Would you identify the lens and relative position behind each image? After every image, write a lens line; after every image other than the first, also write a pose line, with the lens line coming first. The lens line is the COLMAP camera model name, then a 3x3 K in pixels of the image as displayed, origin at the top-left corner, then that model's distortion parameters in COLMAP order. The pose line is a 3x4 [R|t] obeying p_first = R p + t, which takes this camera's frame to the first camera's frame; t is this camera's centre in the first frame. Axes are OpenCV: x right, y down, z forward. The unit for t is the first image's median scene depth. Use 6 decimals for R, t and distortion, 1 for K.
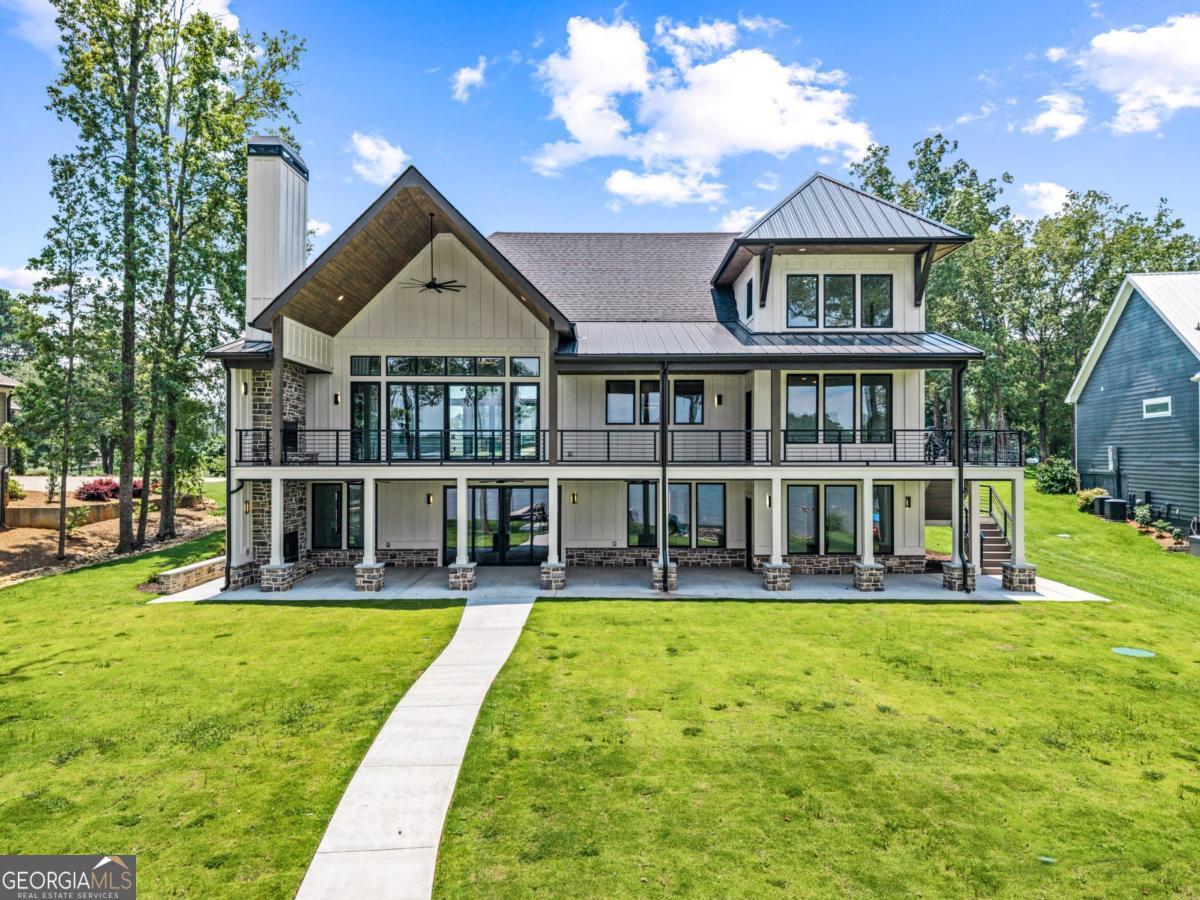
lens RADIAL K [[814.3, 0, 595.3], [0, 814.3, 449.7], [0, 0, 1]] dist [0.010373, -0.006330]
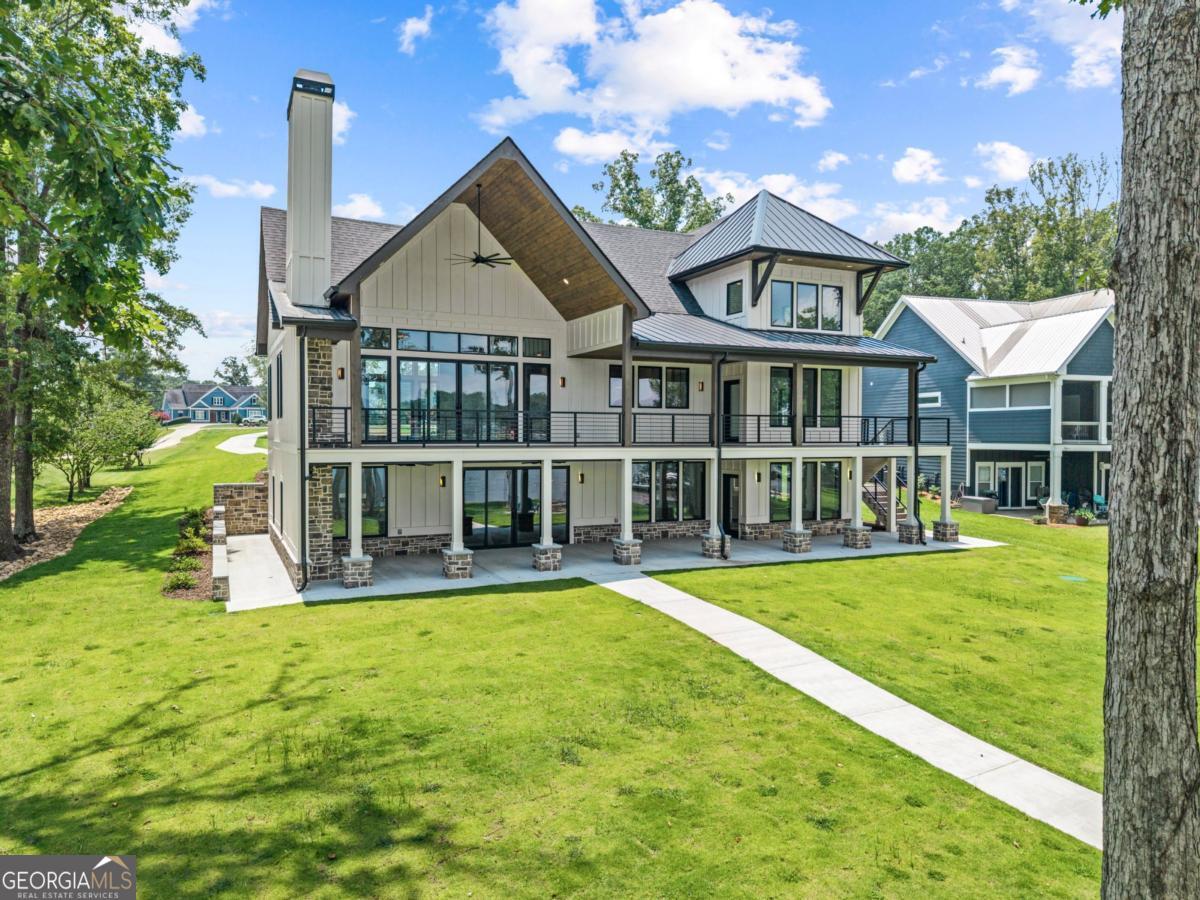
lens RADIAL K [[814.3, 0, 595.3], [0, 814.3, 449.7], [0, 0, 1]] dist [0.010373, -0.006330]
pose [[0.900989, -0.004937, 0.433813, -0.518604], [-0.006901, 0.999646, 0.025711, -0.003168], [-0.433786, -0.026159, 0.900636, 0.071369]]
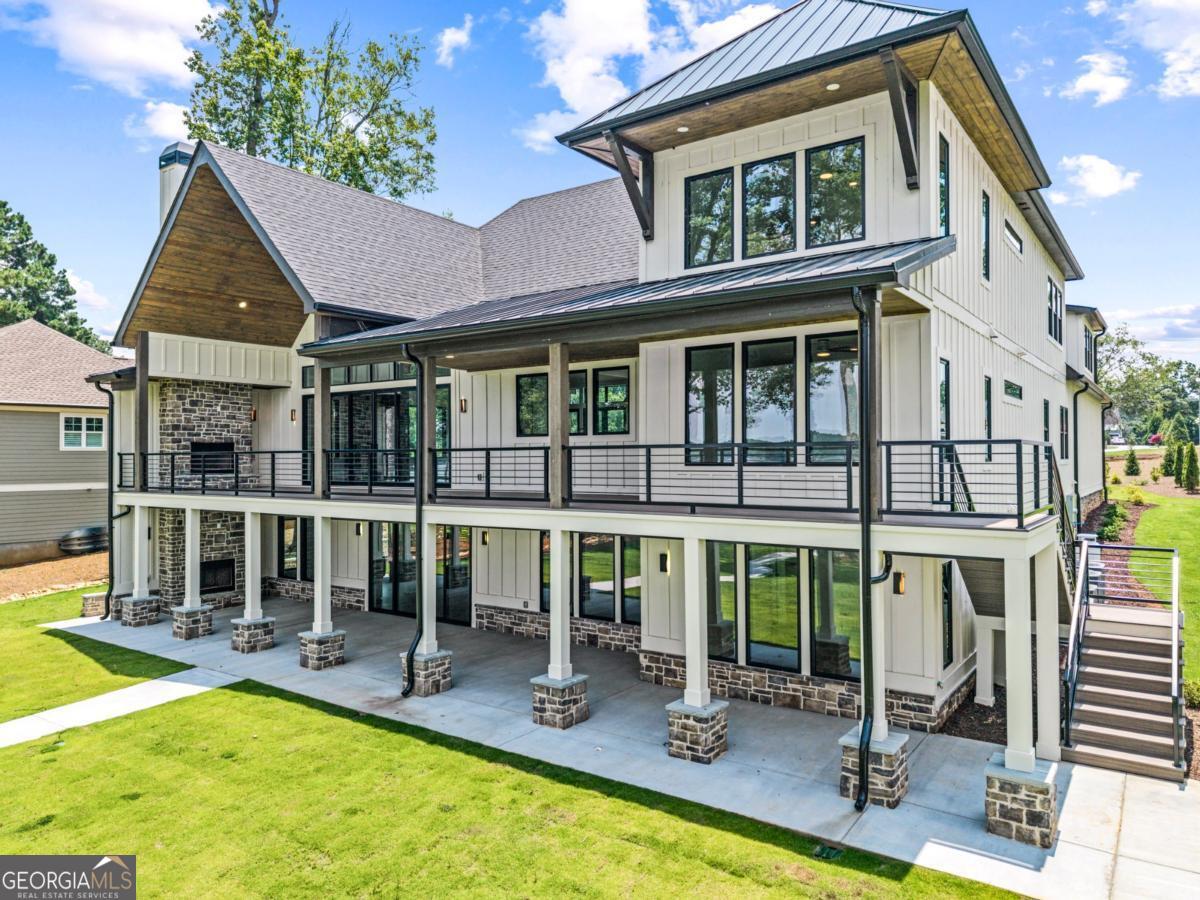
lens RADIAL K [[814.3, 0, 595.3], [0, 814.3, 449.7], [0, 0, 1]] dist [0.010373, -0.006330]
pose [[0.815016, -0.011035, -0.579334, 0.552876], [0.009490, 0.999939, -0.005695, -0.017648], [0.579361, -0.000856, 0.815071, 0.514178]]
